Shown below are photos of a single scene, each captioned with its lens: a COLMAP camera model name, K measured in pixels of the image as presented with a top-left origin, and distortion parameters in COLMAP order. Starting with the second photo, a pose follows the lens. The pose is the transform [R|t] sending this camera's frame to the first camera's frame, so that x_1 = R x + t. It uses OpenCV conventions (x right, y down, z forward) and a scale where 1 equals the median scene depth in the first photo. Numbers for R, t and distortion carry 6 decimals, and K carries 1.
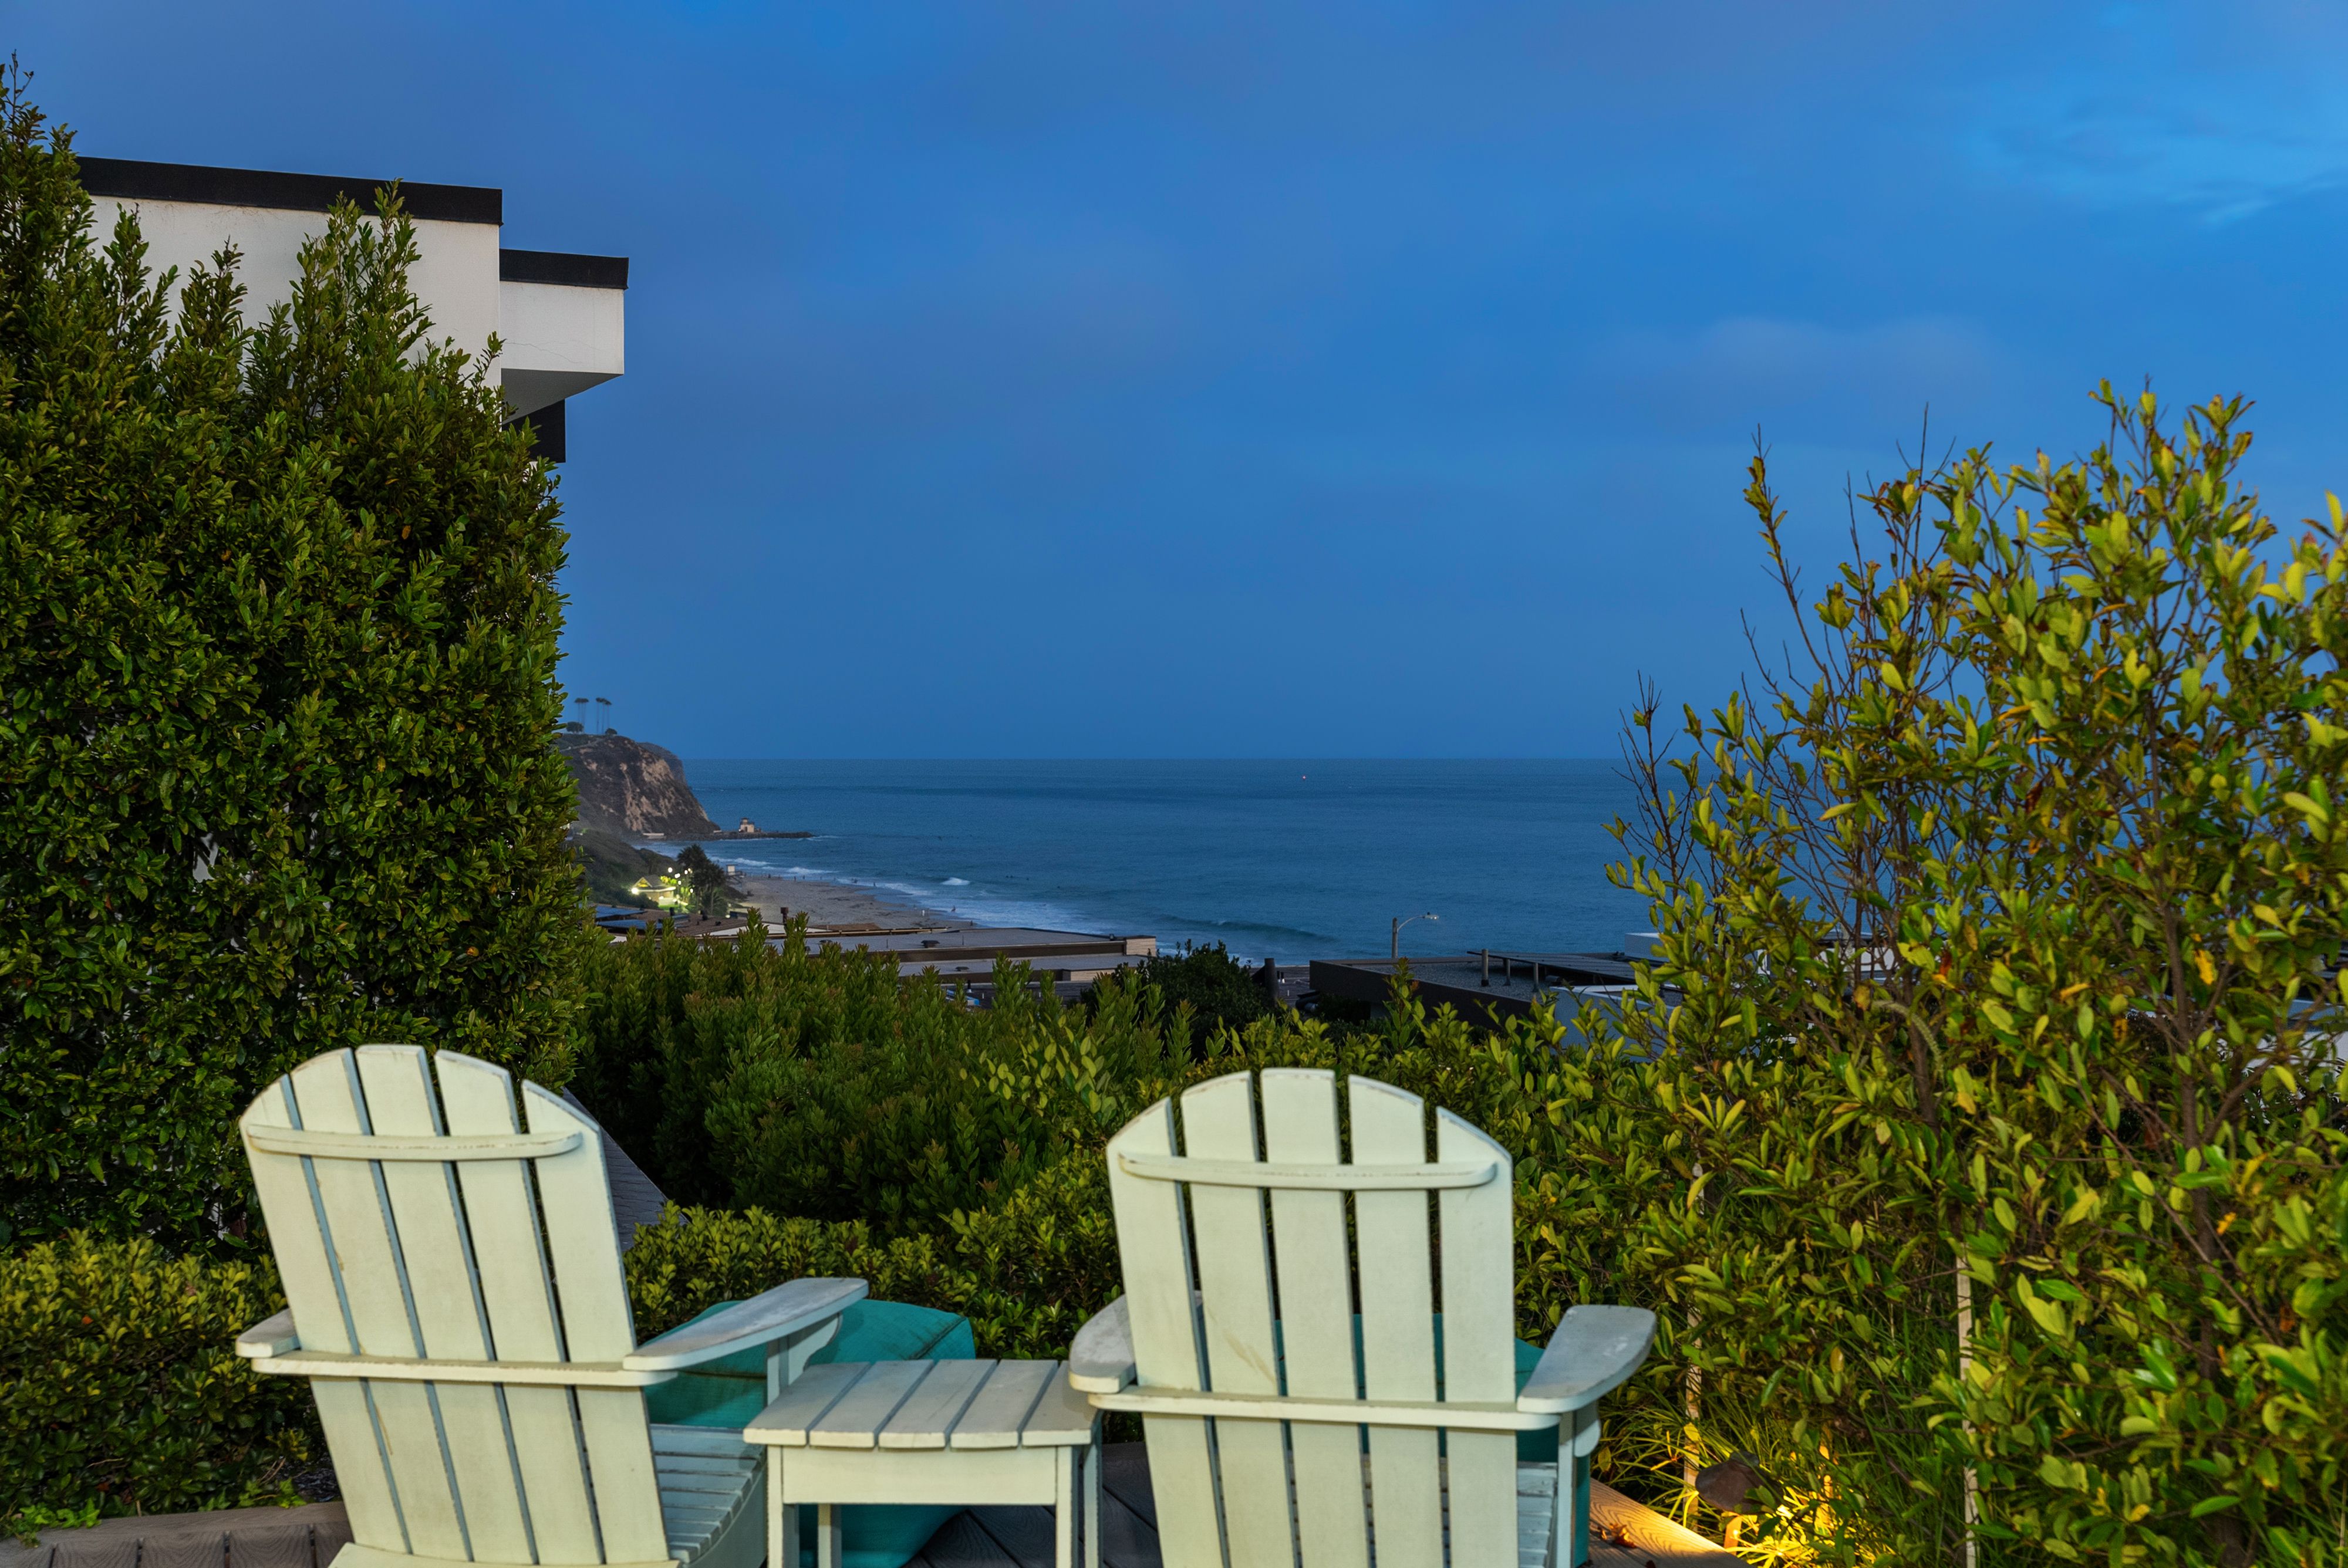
lens RADIAL K [[3127.3, 0, 1174.0], [0, 3127.3, 784.0], [0, 0, 1]] dist [0.005977, 0.005299]
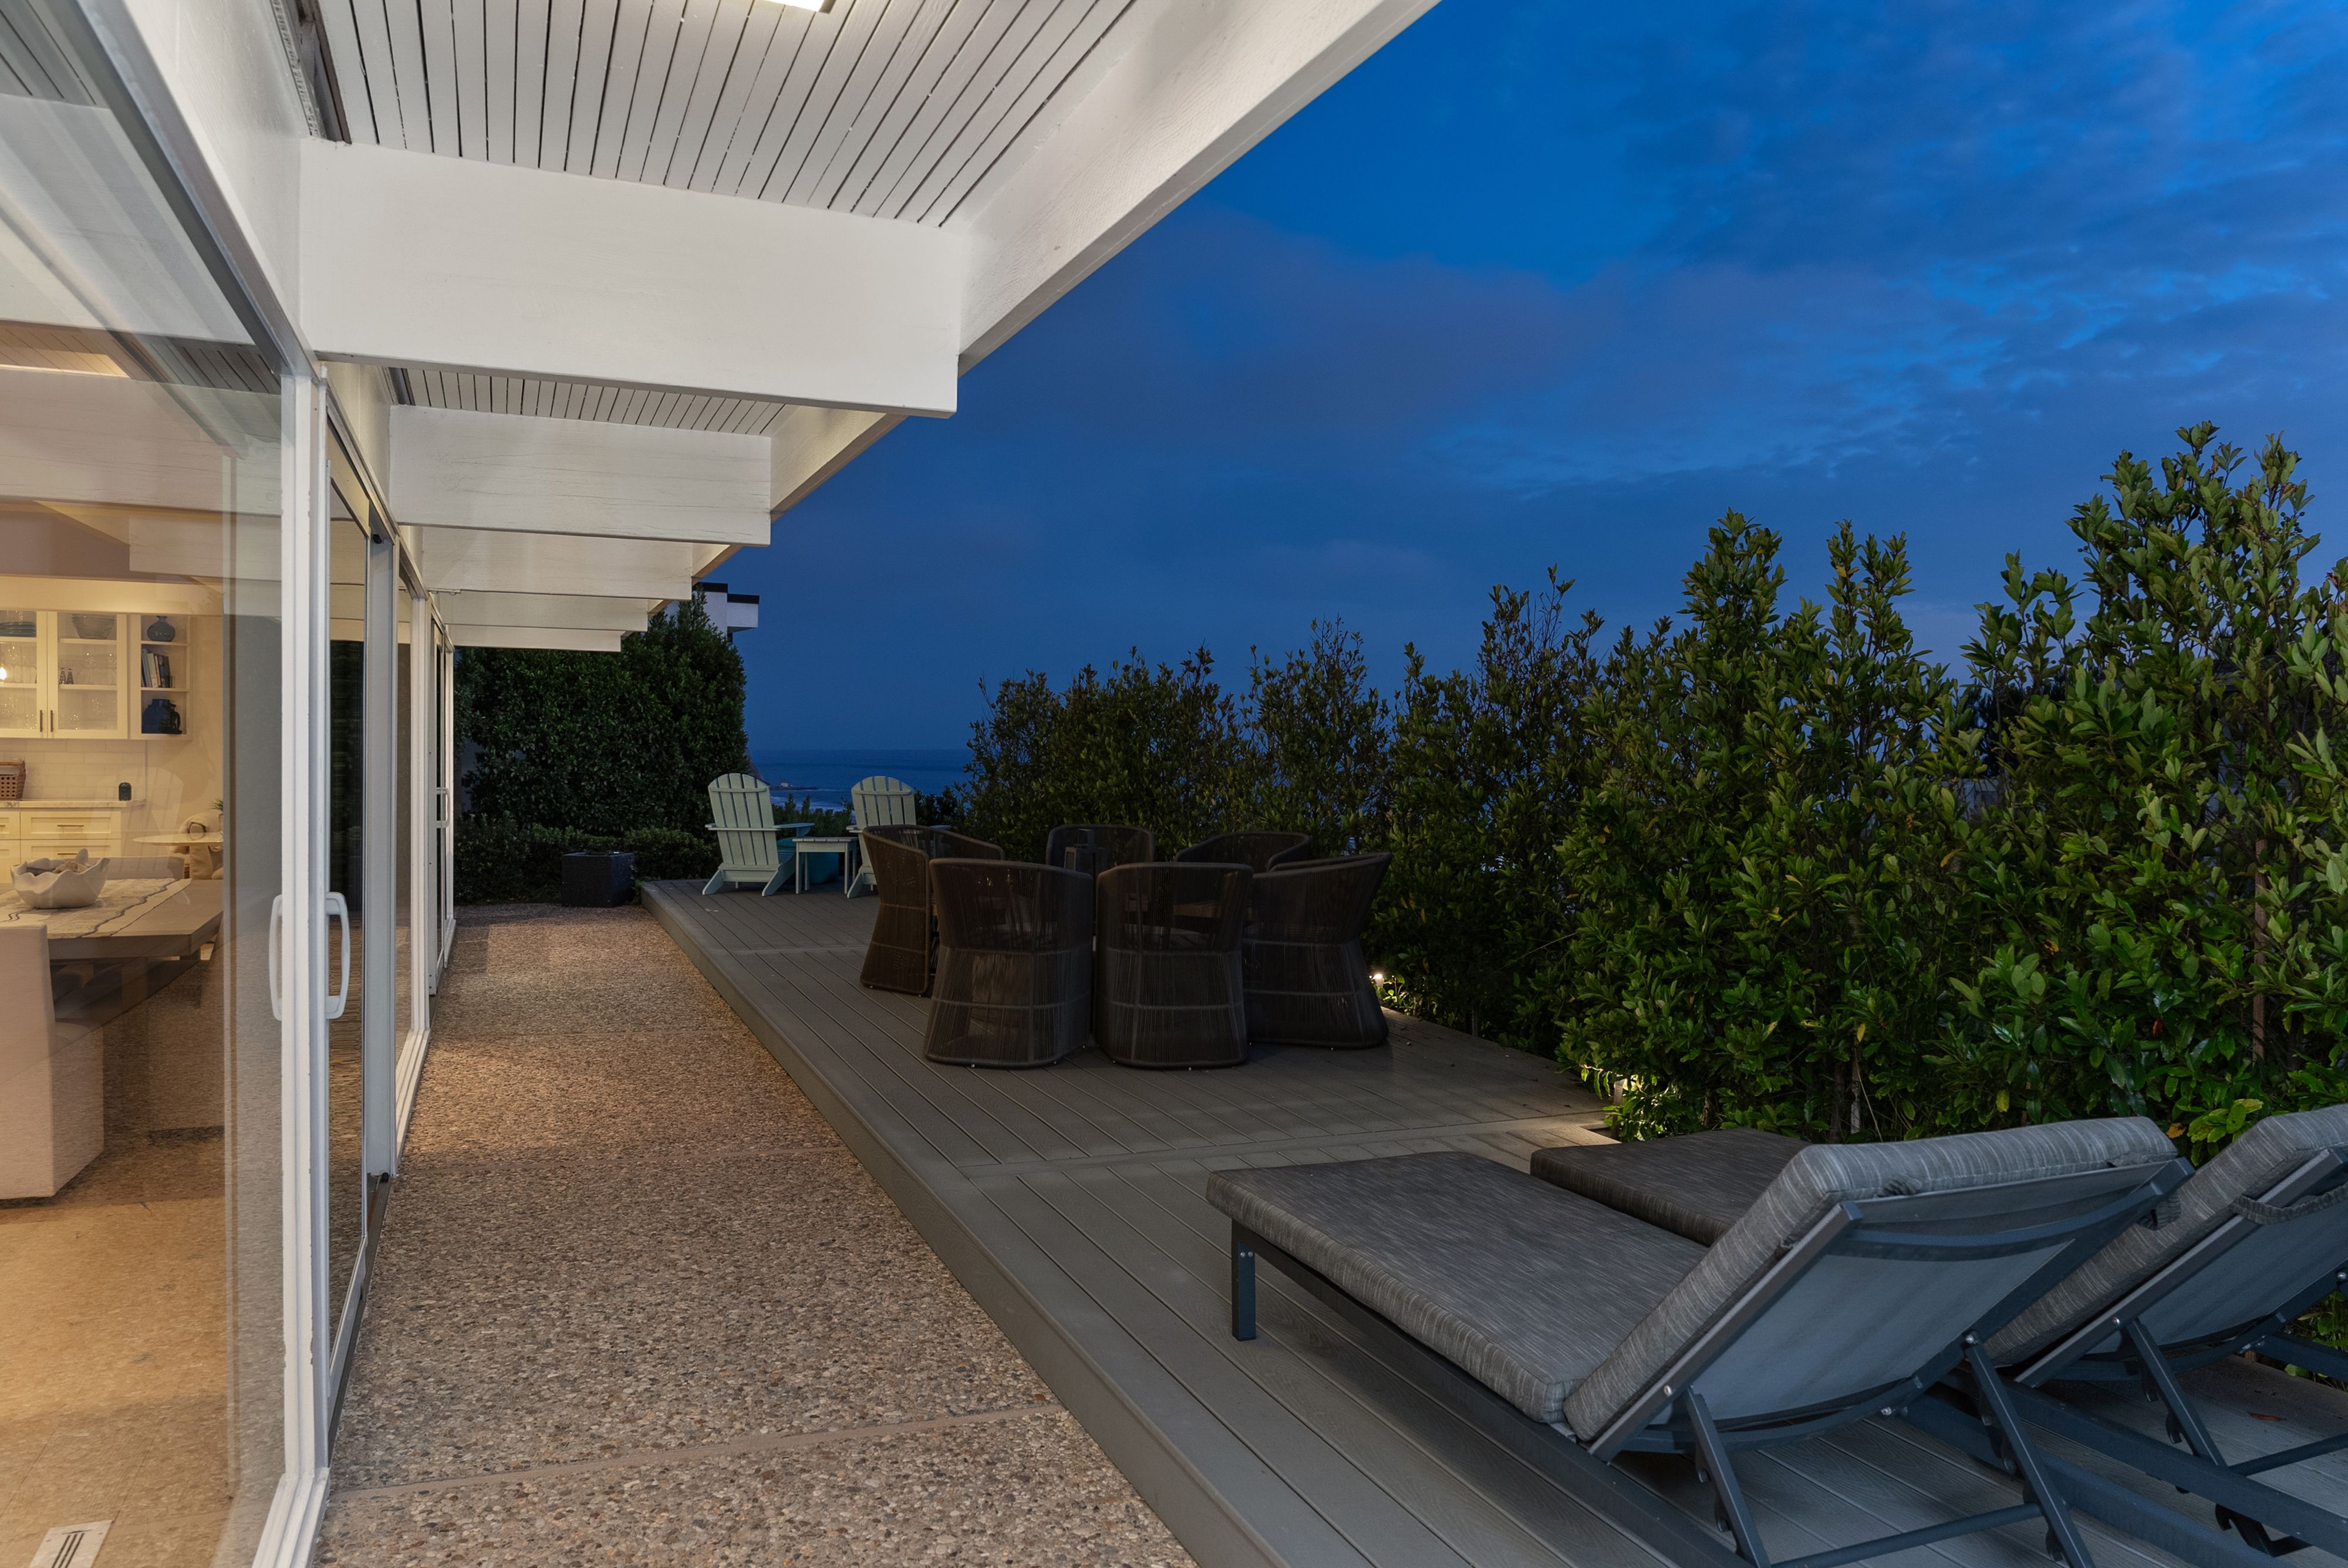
lens RADIAL K [[1603.8, 0, 1174.0], [0, 1603.8, 784.0], [0, 0, 1]] dist [0.000179, 0.000040]
pose [[0.994962, 0.008200, 0.099921, 0.155700], [-0.009402, 0.999889, 0.011563, 0.031535], [-0.099815, -0.012445, 0.994928, -1.177215]]
